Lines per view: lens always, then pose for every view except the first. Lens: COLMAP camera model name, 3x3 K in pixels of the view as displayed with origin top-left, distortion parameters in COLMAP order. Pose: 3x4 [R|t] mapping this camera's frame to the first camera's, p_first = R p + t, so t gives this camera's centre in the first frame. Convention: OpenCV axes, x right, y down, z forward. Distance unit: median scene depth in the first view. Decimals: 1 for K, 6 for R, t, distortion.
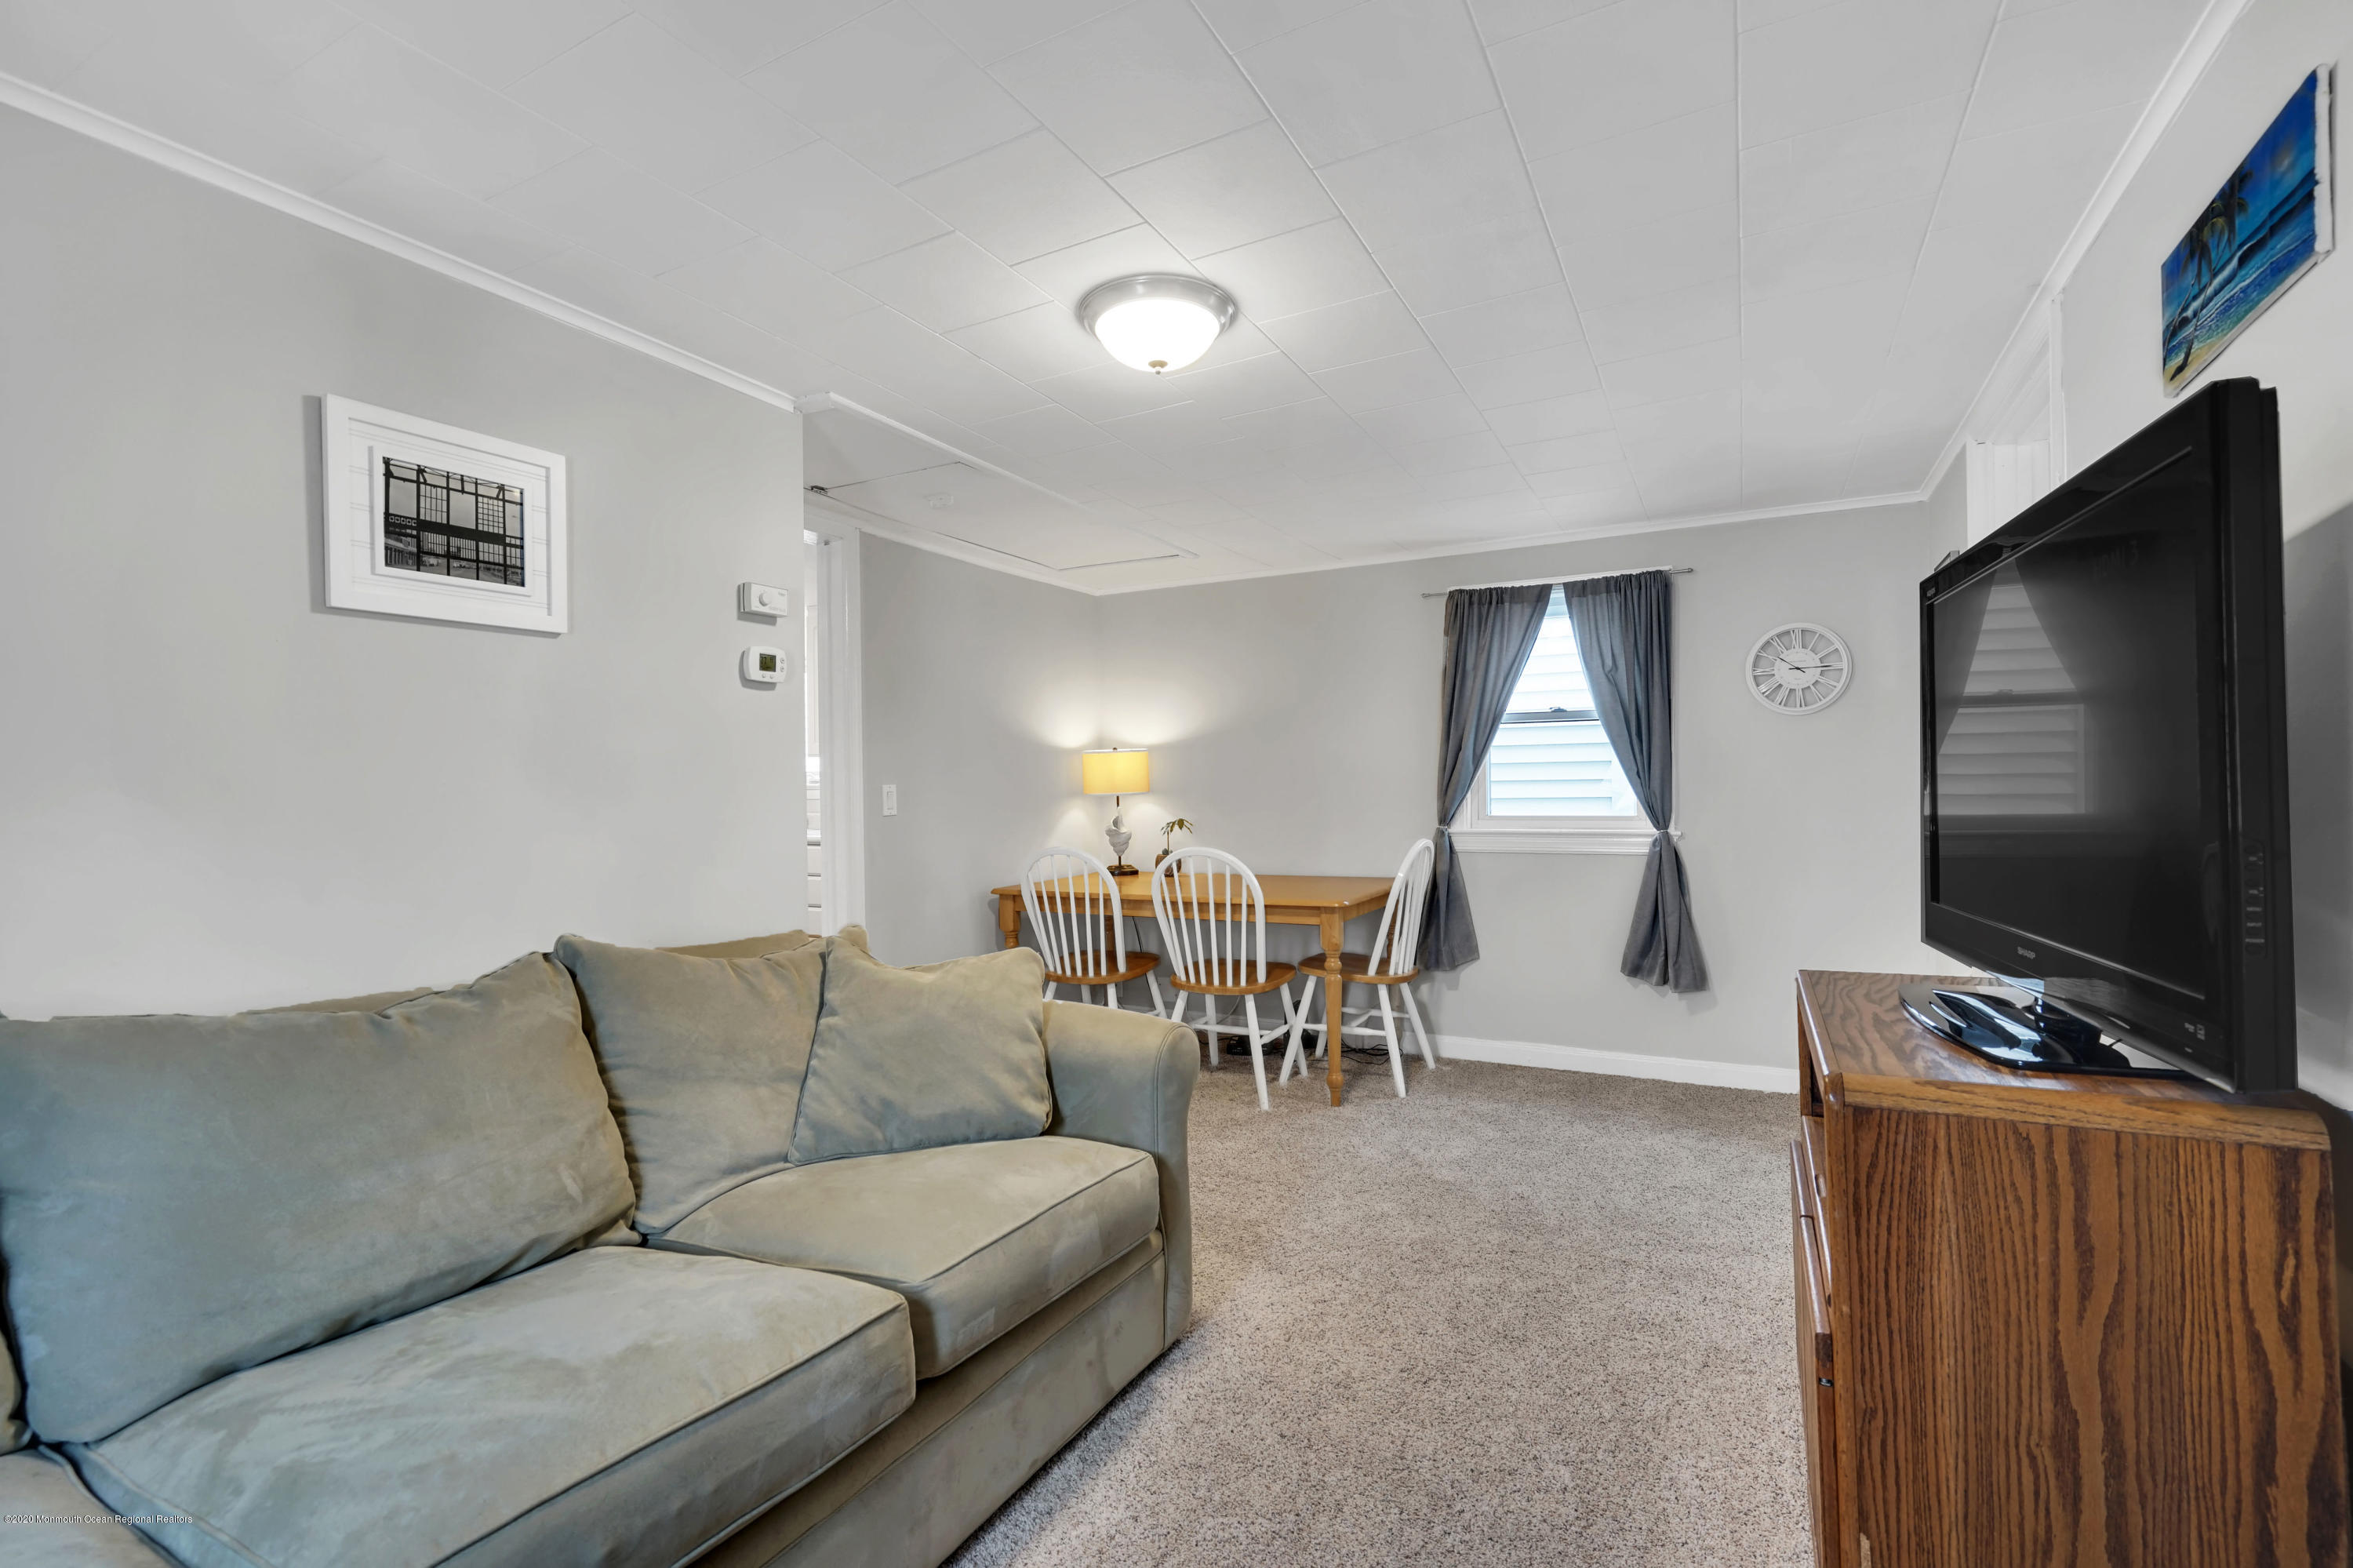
lens RADIAL K [[1058.2, 0, 1176.4], [0, 1058.2, 786.2], [0, 0, 1]] dist [-0.008640, 0.003939]
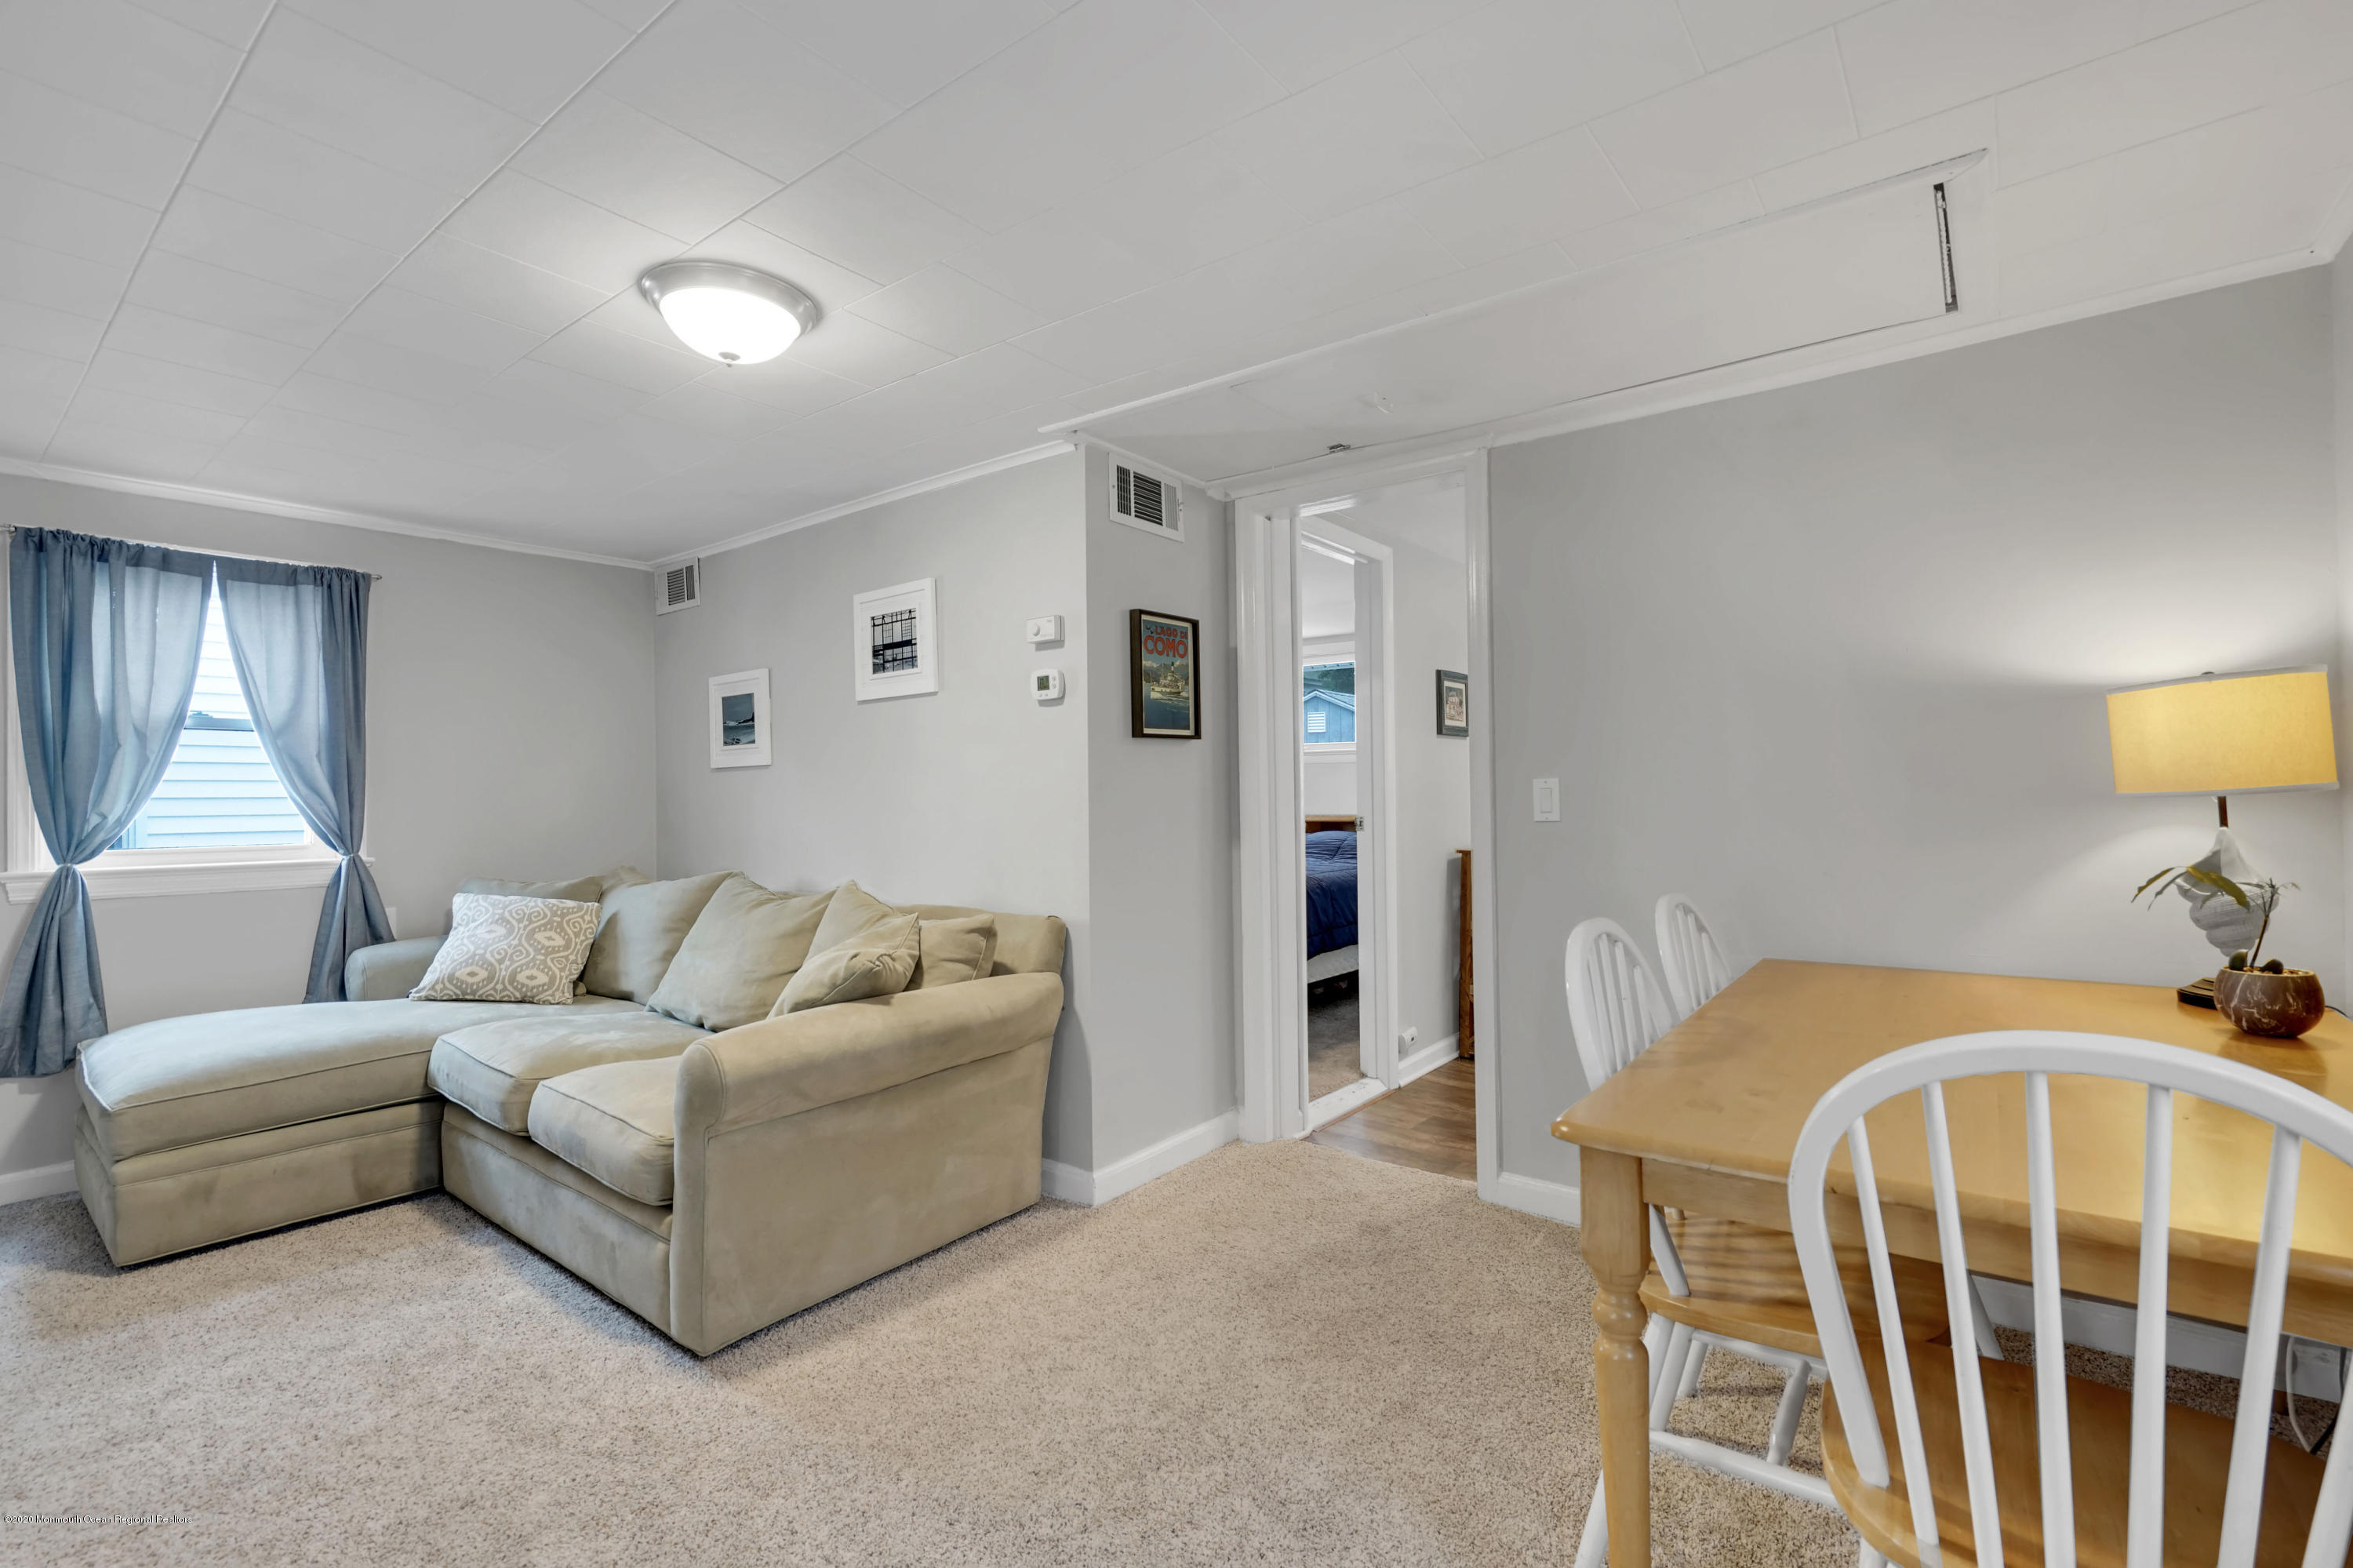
lens RADIAL K [[1058.2, 0, 1176.4], [0, 1058.2, 786.2], [0, 0, 1]] dist [-0.008640, 0.003939]
pose [[-0.170953, 0.010206, -0.985226, 0.964532], [0.017802, 0.999815, 0.007268, -0.011637], [0.985118, -0.016296, -0.171103, 1.745910]]
